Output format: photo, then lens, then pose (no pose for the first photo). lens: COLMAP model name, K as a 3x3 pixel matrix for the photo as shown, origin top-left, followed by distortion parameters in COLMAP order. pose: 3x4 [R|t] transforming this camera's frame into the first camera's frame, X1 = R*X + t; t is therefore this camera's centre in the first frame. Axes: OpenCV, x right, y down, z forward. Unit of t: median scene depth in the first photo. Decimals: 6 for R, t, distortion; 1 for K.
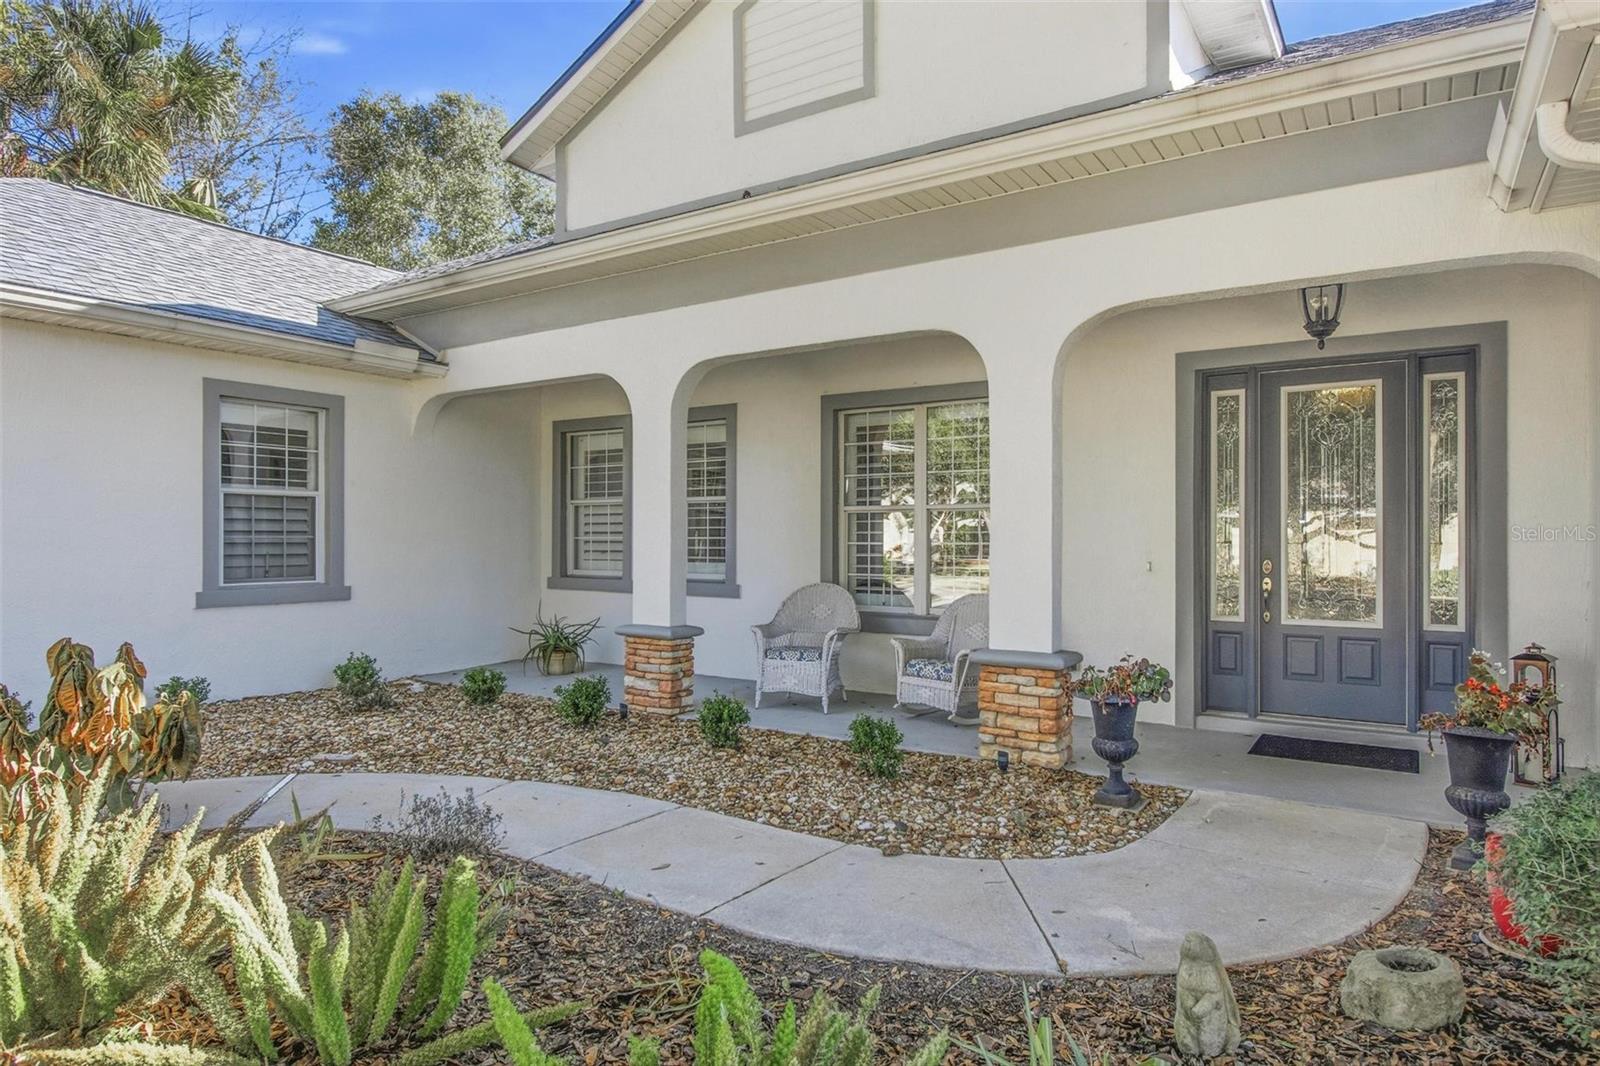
lens RADIAL K [[932.4, 0, 800.1], [0, 932.4, 535.1], [0, 0, 1]] dist [0.010071, 0.001037]
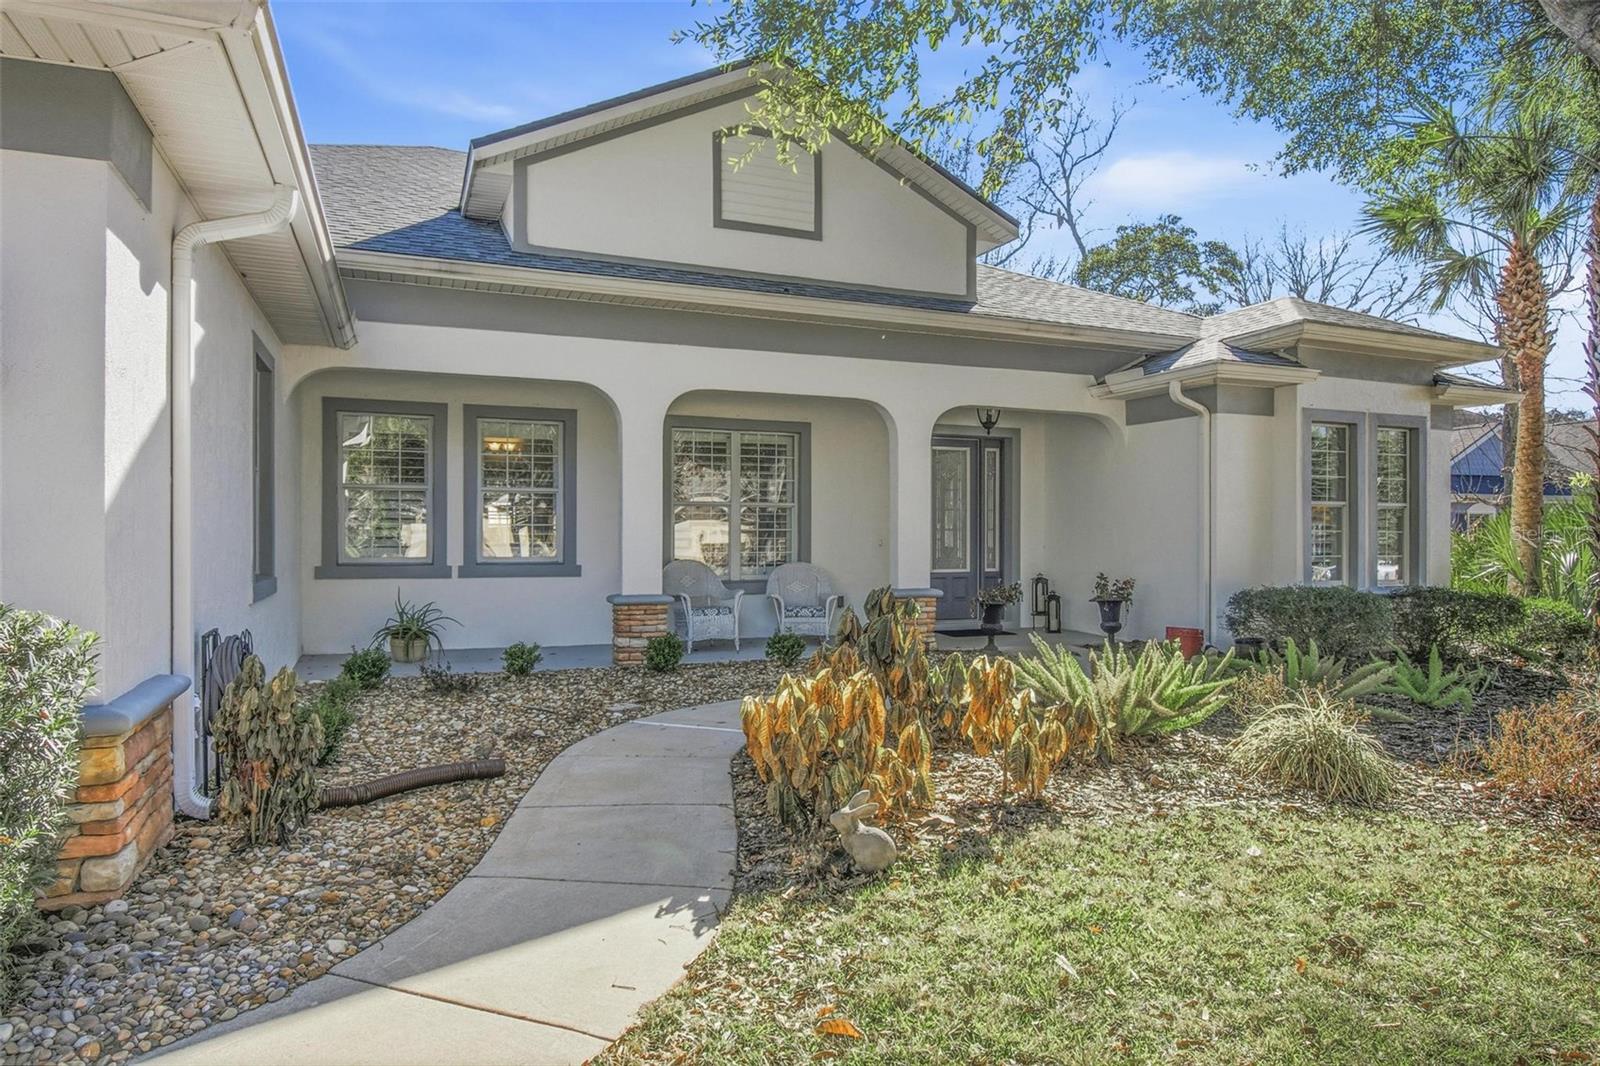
lens RADIAL K [[963.5, 0, 798.7], [0, 963.5, 532.9], [0, 0, 1]] dist [-0.006020, -0.000217]
pose [[0.568115, 0.000990, 0.822948, -1.147185], [-0.004110, 0.999990, 0.001634, 0.012591], [-0.822939, -0.004311, 0.568114, 0.109274]]
